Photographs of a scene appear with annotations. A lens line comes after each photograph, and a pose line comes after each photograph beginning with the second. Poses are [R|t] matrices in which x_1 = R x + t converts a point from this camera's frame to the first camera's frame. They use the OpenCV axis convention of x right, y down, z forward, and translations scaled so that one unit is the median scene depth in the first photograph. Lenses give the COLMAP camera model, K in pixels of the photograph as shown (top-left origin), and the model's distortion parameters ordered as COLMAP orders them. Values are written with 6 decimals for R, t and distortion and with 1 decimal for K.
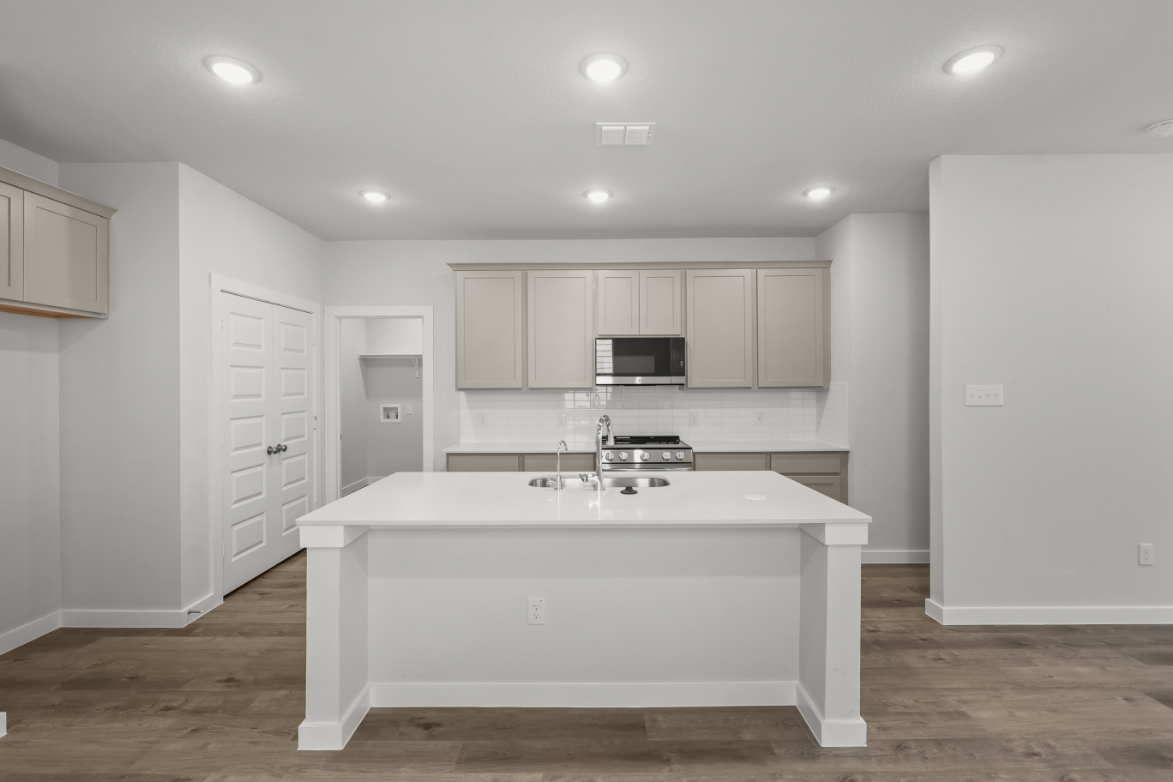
lens RADIAL K [[540.4, 0, 582.2], [0, 540.4, 388.6], [0, 0, 1]] dist [-0.001532, 0.000625]
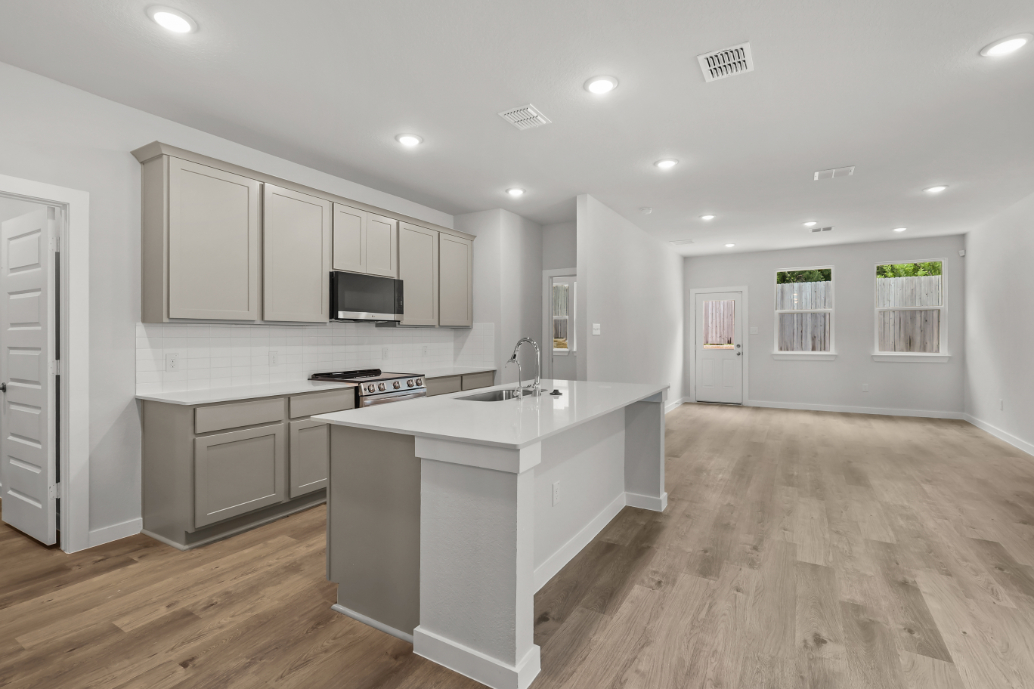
lens RADIAL K [[482.8, 0, 528.9], [0, 482.8, 332.9], [0, 0, 1]] dist [-0.000823, 0.000196]
pose [[0.485749, 0.009635, 0.874045, -0.603126], [0.007116, 0.999863, -0.014976, 0.035546], [-0.874070, 0.013495, 0.485613, 0.288444]]
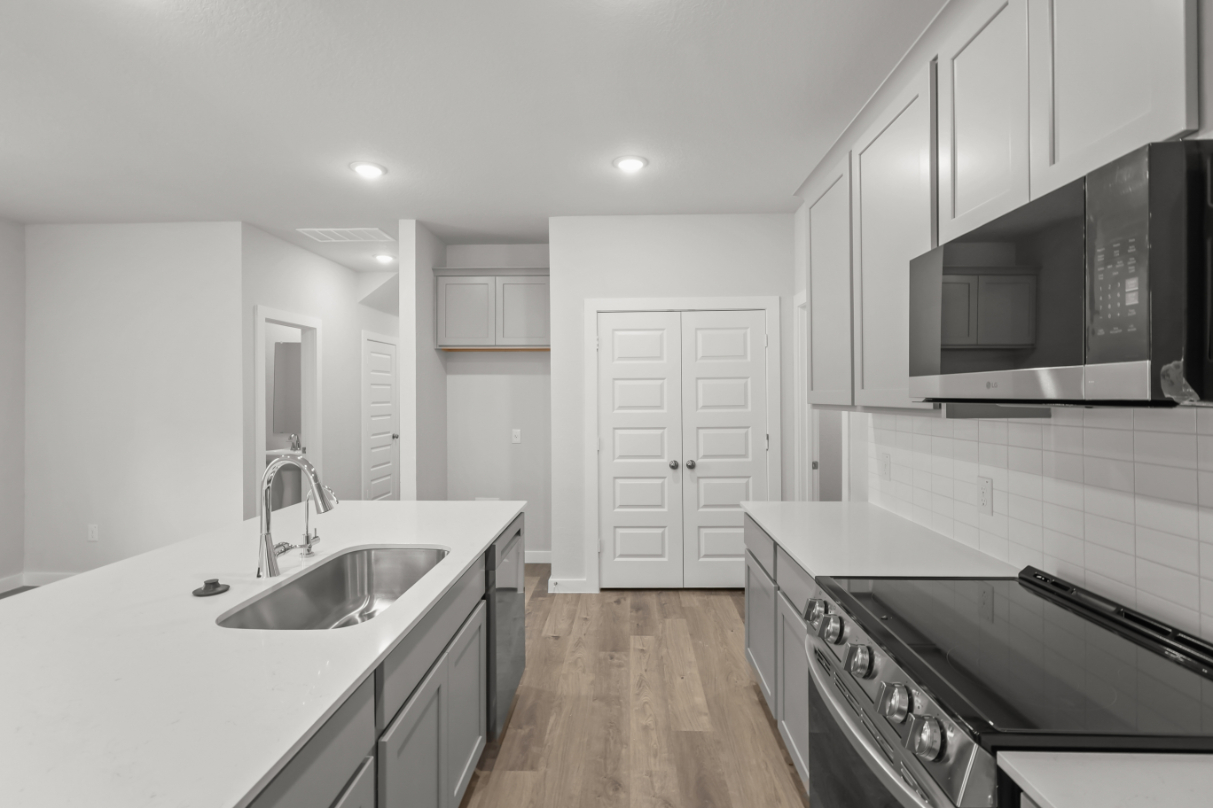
lens RADIAL K [[563.0, 0, 606.8], [0, 563.0, 397.1], [0, 0, 1]] dist [-0.003555, 0.000559]
pose [[-0.032683, 0.005653, -0.999450, 0.403008], [-0.003455, 0.999977, 0.005769, -0.010393], [0.999460, 0.003642, -0.032662, 0.869495]]
